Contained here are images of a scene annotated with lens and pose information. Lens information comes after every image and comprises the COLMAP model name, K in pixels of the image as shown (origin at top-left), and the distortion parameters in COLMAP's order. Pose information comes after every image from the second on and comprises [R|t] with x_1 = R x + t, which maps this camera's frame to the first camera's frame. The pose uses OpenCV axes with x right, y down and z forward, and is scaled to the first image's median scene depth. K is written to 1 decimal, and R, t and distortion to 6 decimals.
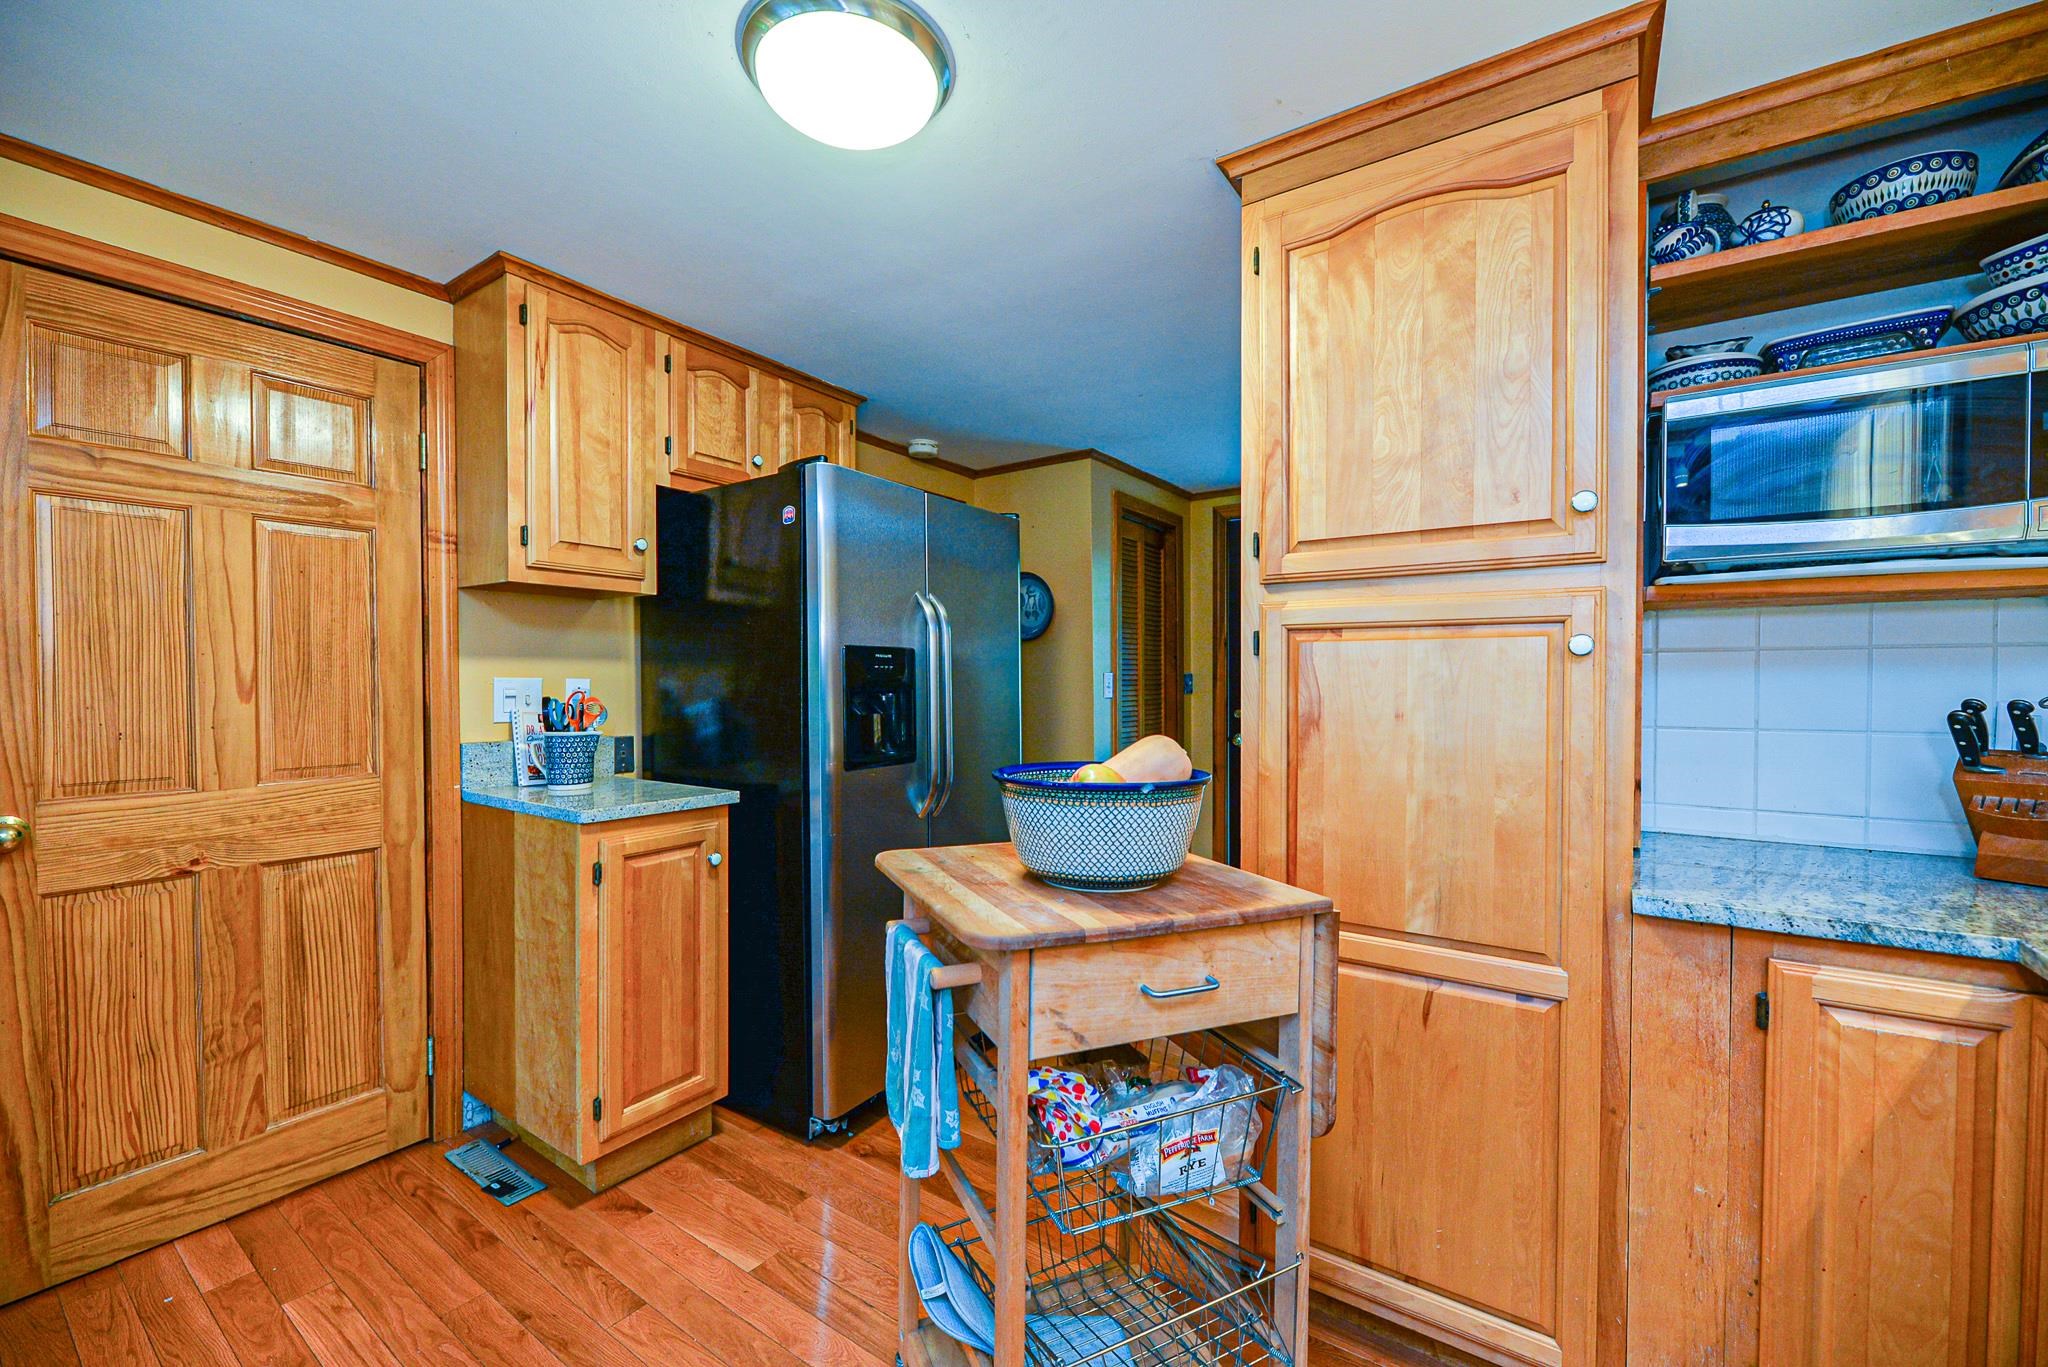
lens RADIAL K [[819.6, 0, 1023.6], [0, 819.6, 686.1], [0, 0, 1]] dist [0.000188, 0.000041]
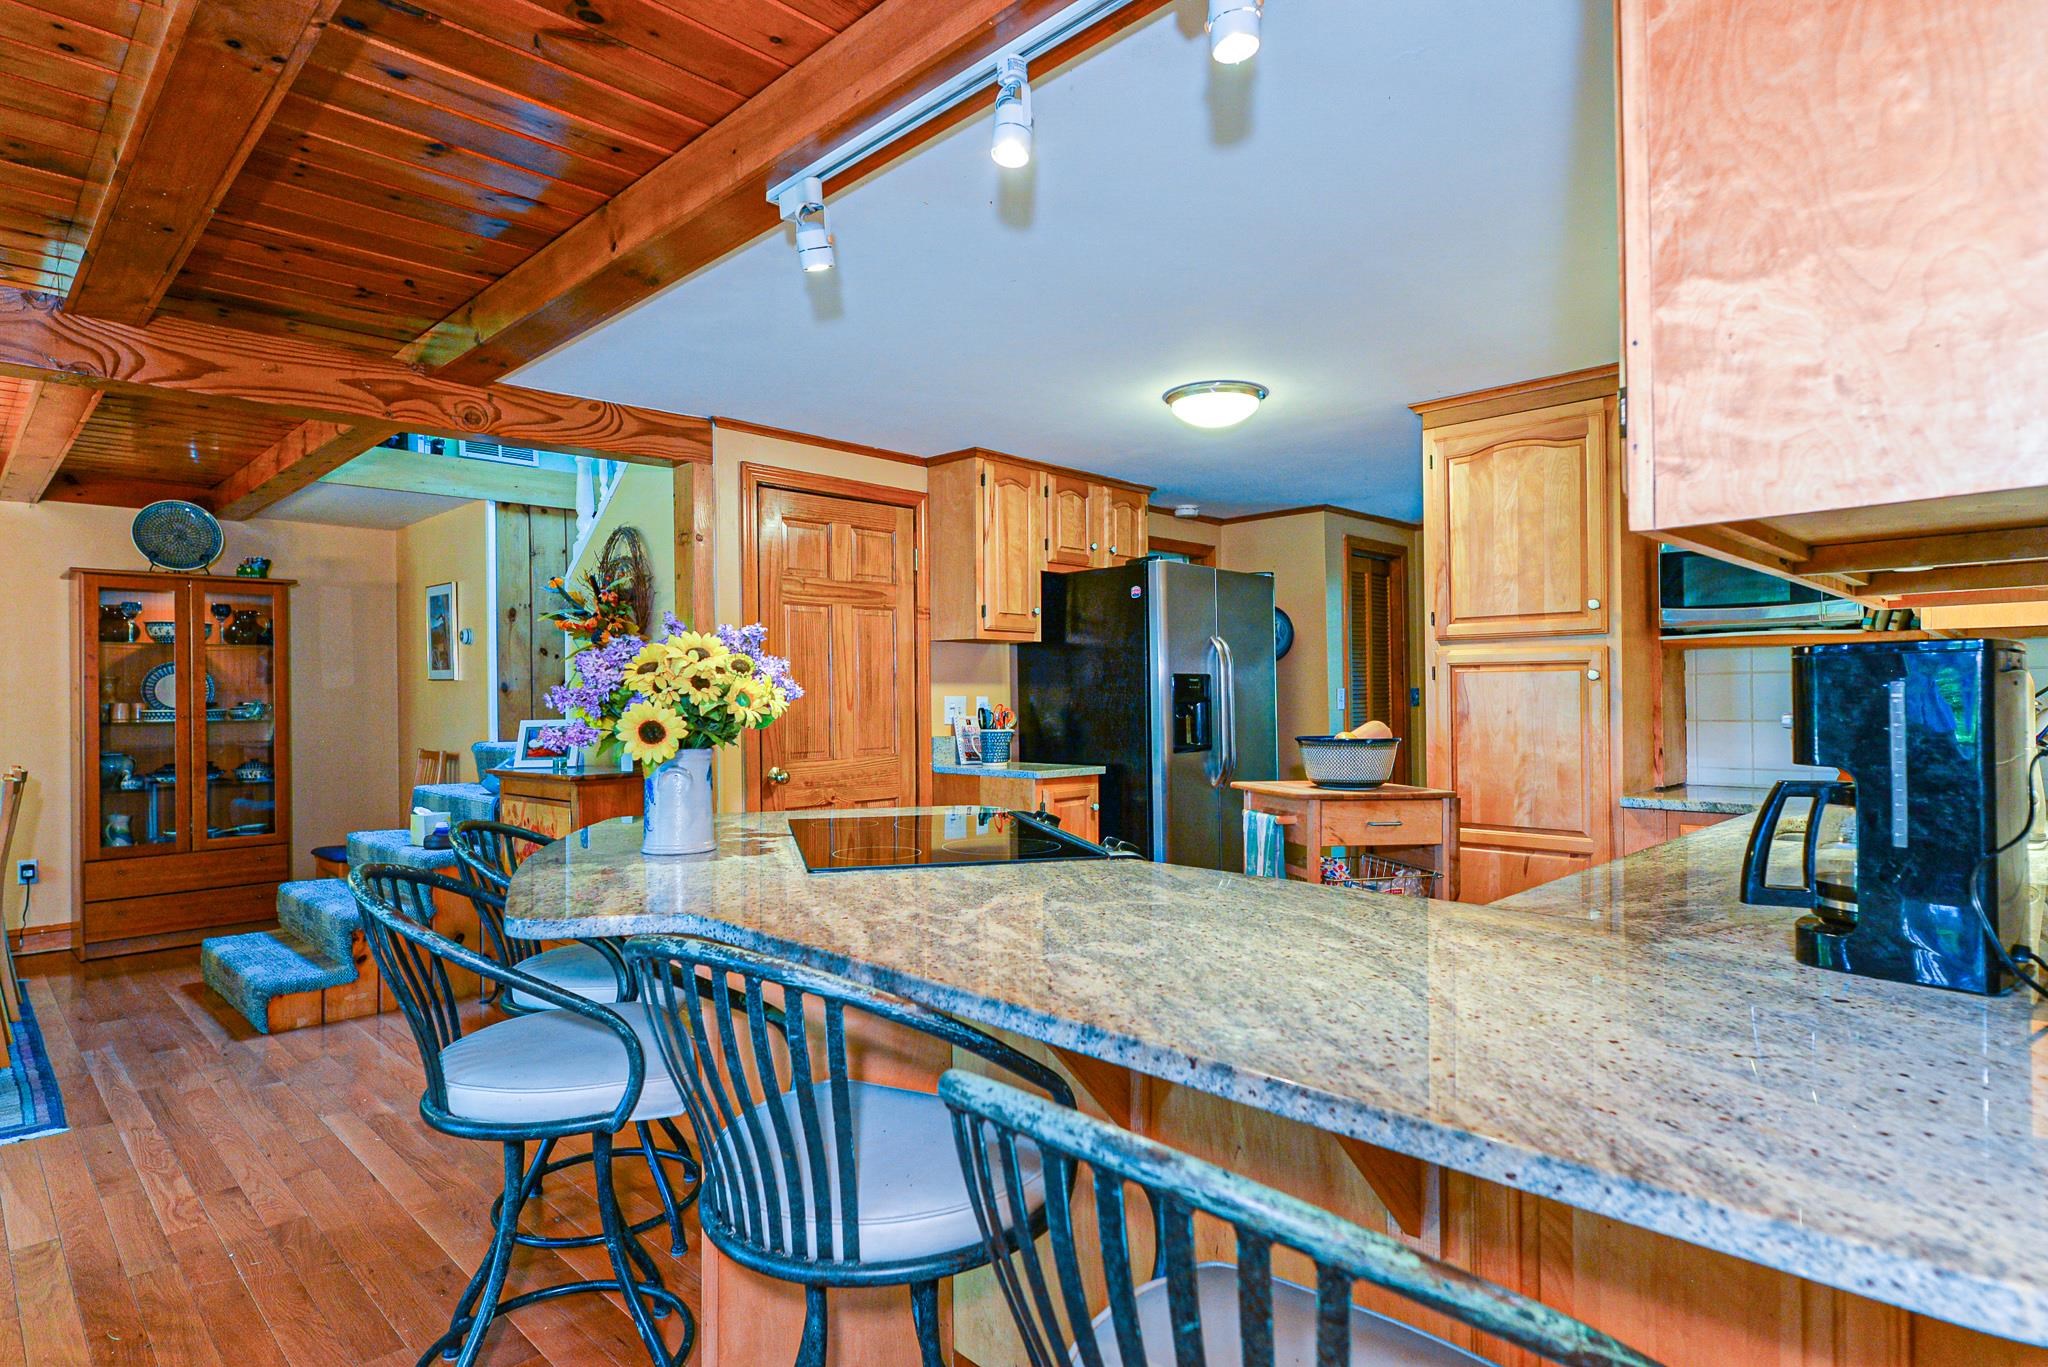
lens RADIAL K [[1084.1, 0, 1020.9], [0, 1084.1, 680.7], [0, 0, 1]] dist [0.003818, 0.000045]
pose [[0.985089, -0.009965, -0.171755, -0.155279], [0.006375, 0.999750, -0.021437, 0.007279], [0.171926, 0.020023, 0.984906, -1.167290]]
